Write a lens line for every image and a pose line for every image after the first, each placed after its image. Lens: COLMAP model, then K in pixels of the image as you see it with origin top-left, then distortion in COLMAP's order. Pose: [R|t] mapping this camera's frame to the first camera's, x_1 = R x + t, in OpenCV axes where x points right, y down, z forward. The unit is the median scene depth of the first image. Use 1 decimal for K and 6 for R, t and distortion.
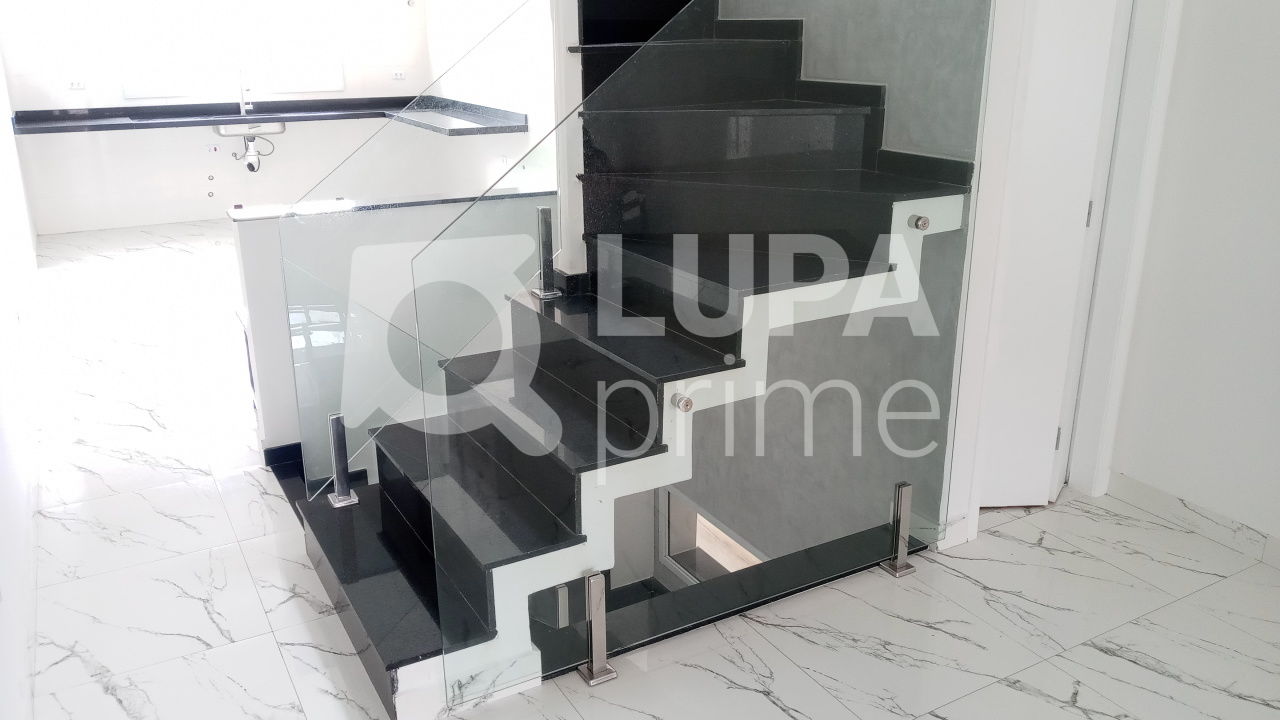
lens RADIAL K [[1035.7, 0, 640.4], [0, 1035.7, 360.6], [0, 0, 1]] dist [-0.011192, -0.002344]
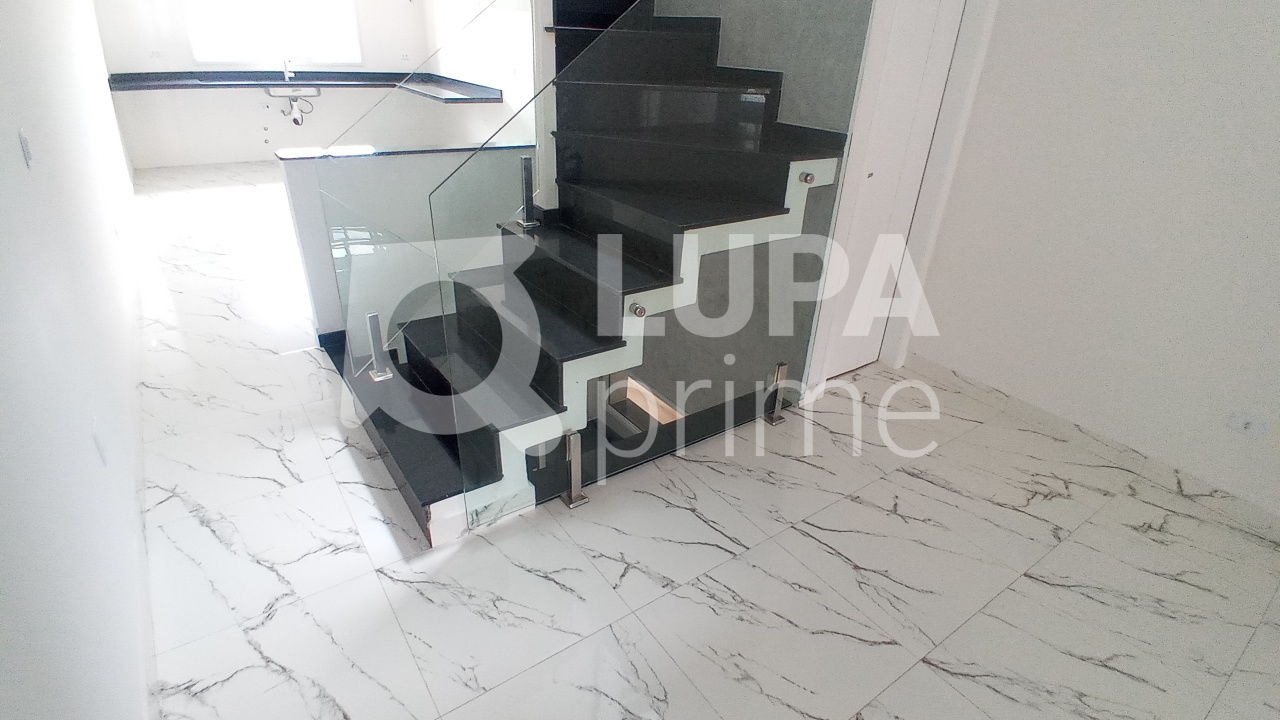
lens RADIAL K [[613.7, 0, 640.2], [0, 613.7, 365.9], [0, 0, 1]] dist [0.001231, -0.004182]
pose [[0.992272, -0.006551, 0.123911, -0.051167], [-0.014317, 0.985891, 0.166776, -0.018875], [-0.123256, -0.167261, 0.978178, 0.178921]]
